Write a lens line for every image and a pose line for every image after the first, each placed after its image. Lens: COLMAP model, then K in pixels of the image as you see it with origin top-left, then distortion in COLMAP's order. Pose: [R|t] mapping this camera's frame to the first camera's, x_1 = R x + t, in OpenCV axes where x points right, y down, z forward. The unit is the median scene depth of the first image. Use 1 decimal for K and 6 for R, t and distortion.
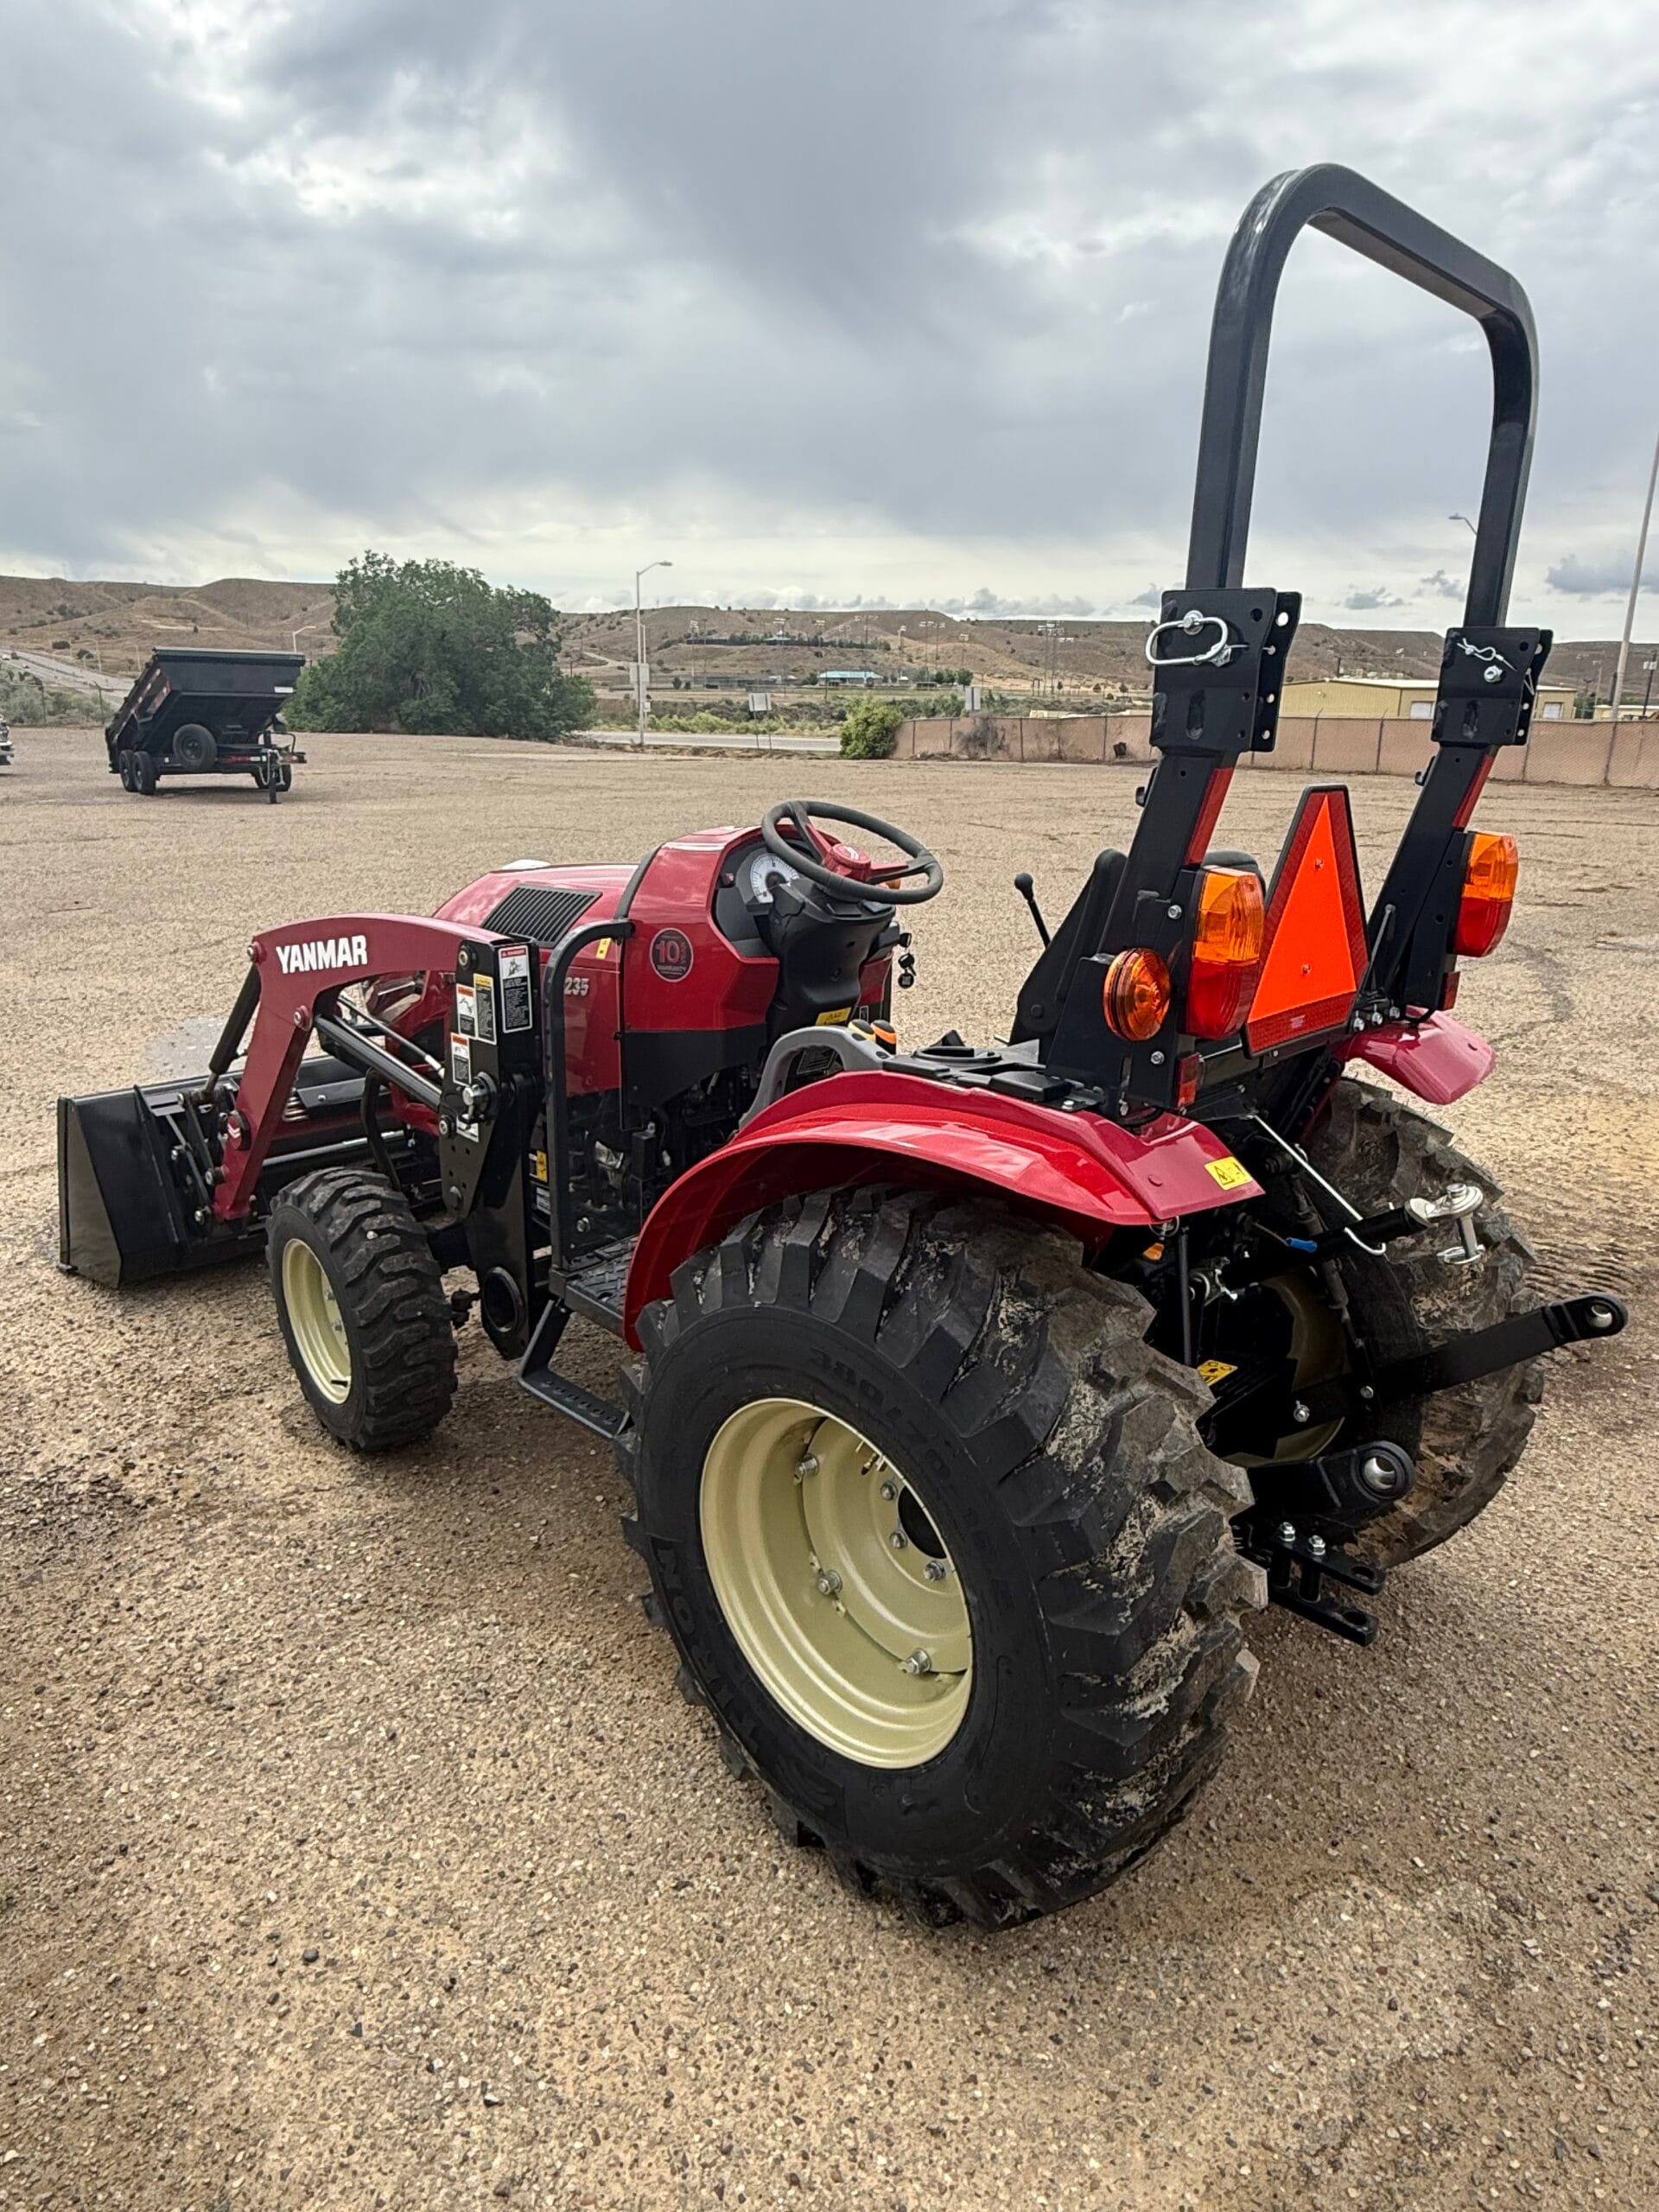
lens RADIAL K [[1371.0, 0, 829.5], [0, 1371.0, 1106.0], [0, 0, 1]] dist [-0.000334, 0.001258]
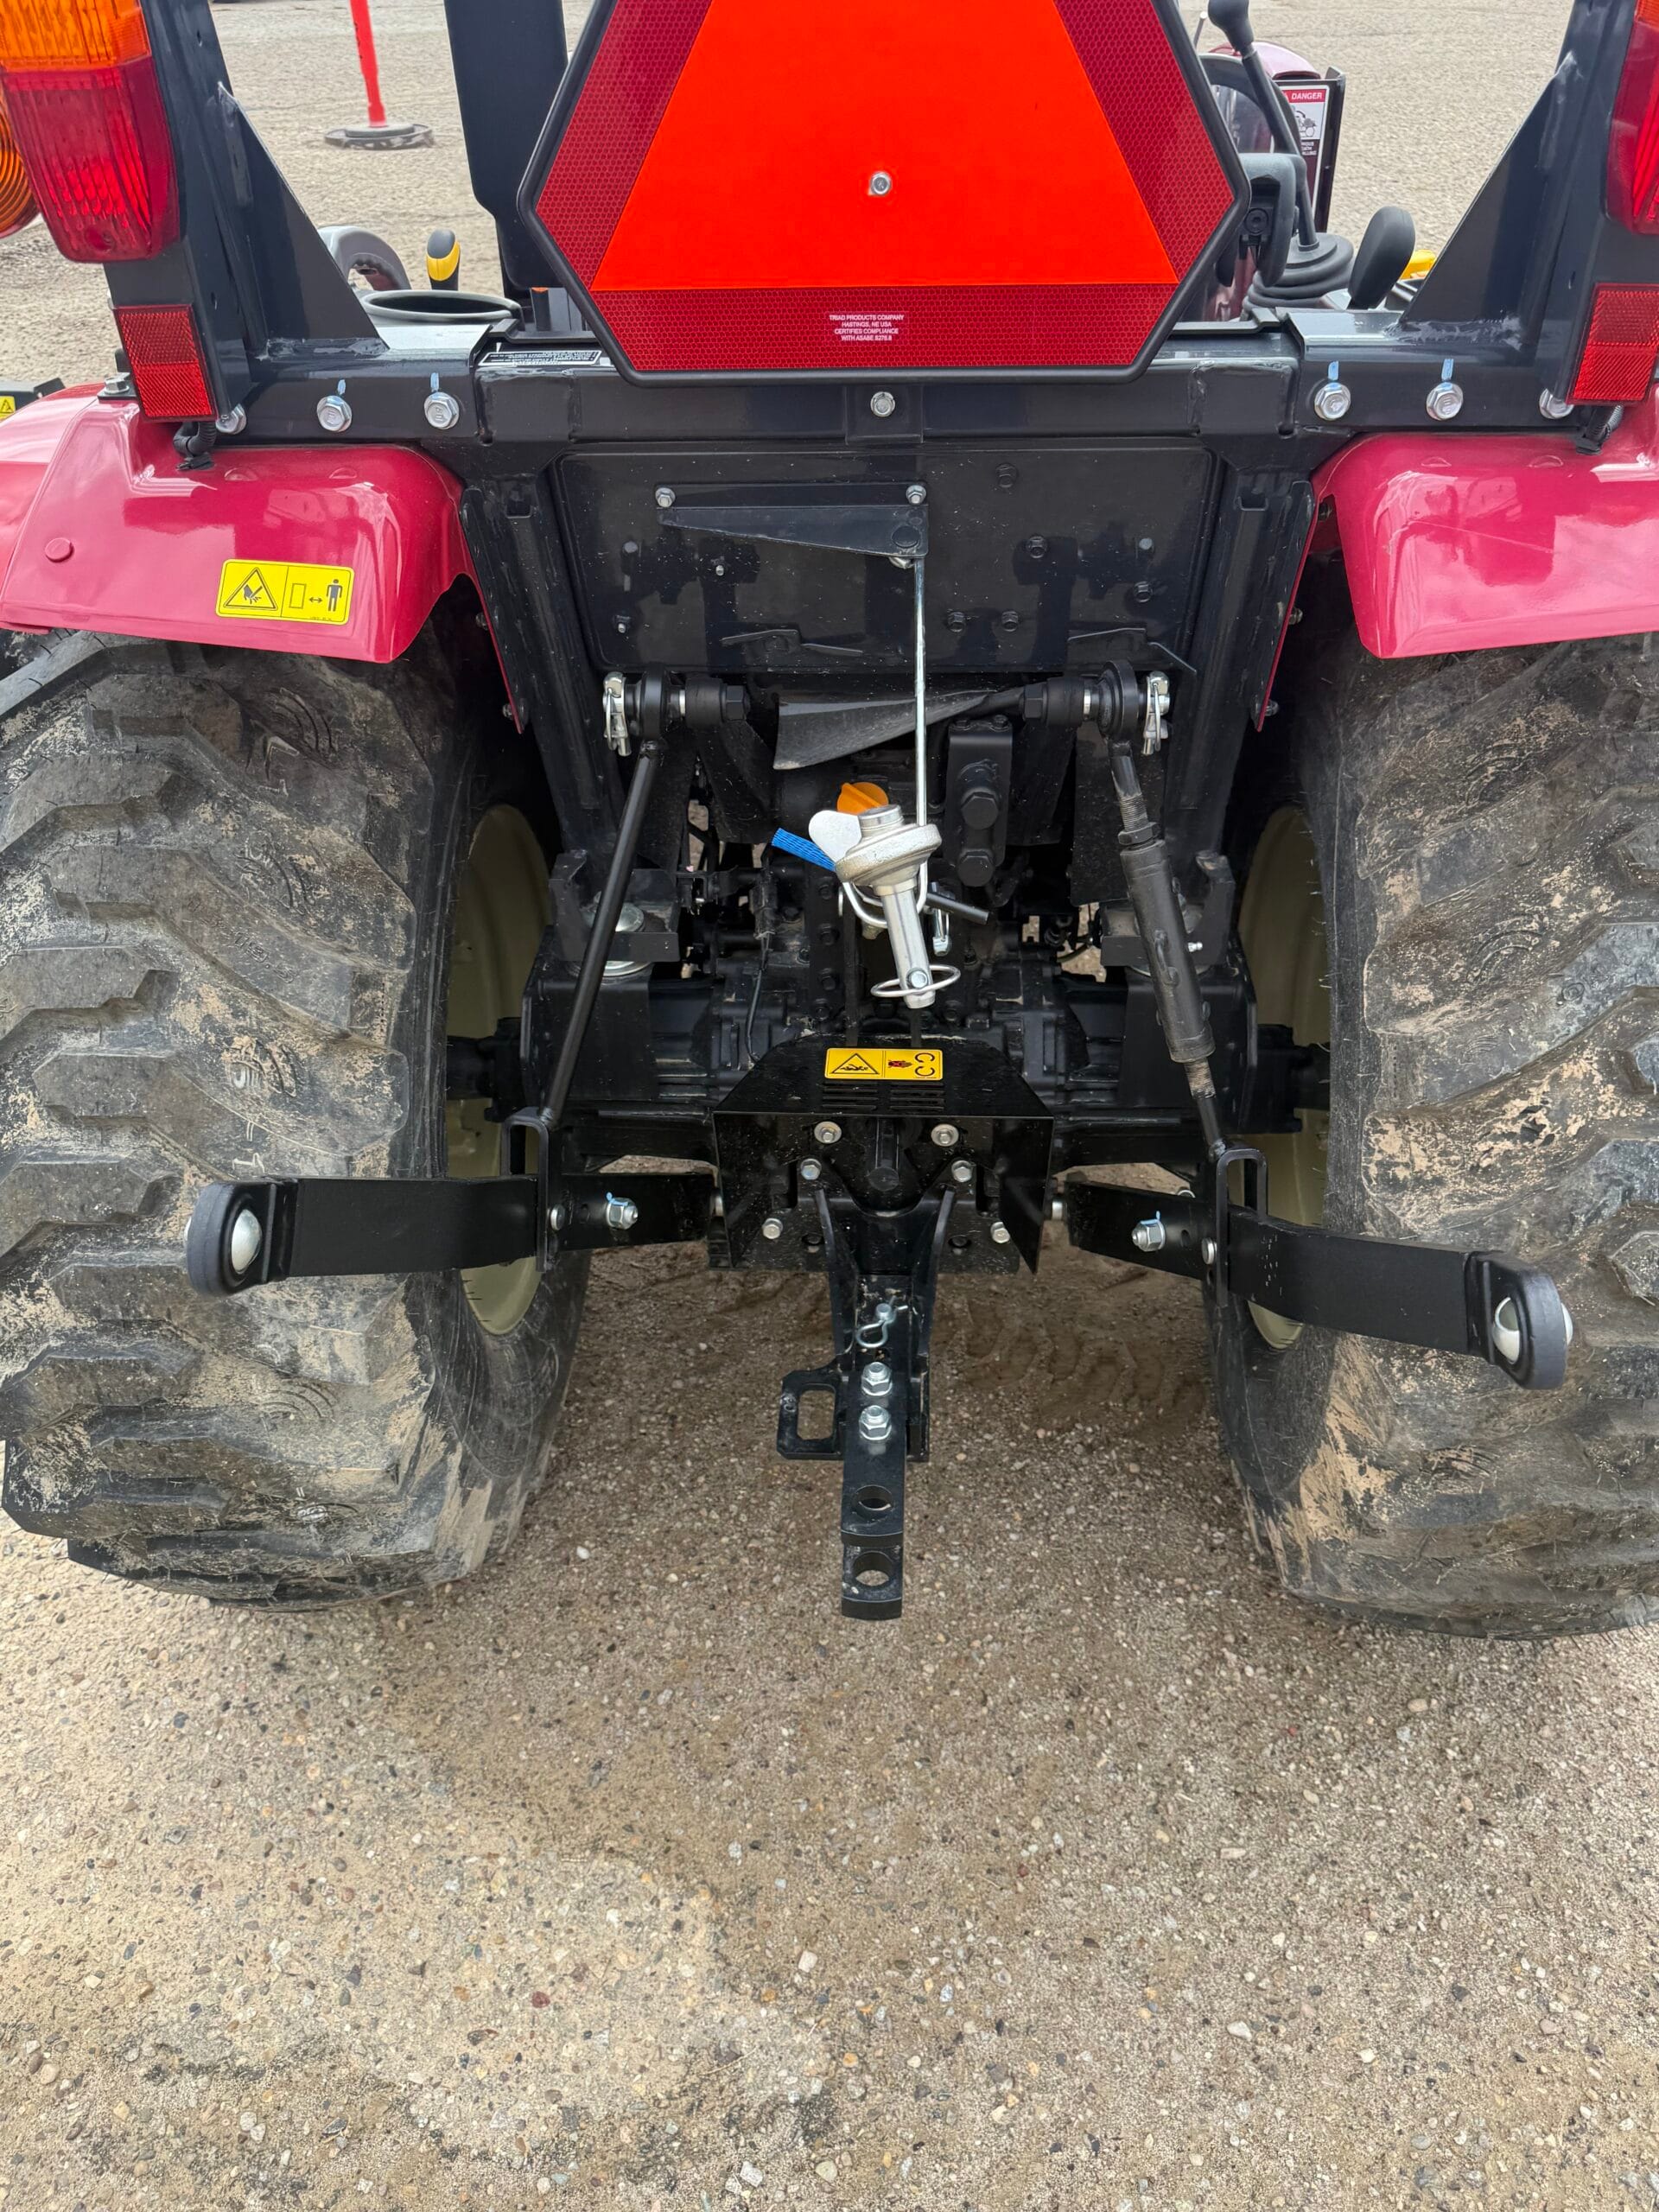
lens RADIAL K [[1707.2, 0, 829.5], [0, 1707.2, 1106.0], [0, 0, 1]] dist [0.001069, -0.002348]
pose [[0.668362, 0.415412, -0.617029, 0.795511], [-0.177785, 0.894695, 0.409773, -0.064015], [0.722277, -0.164178, 0.671834, 0.645711]]
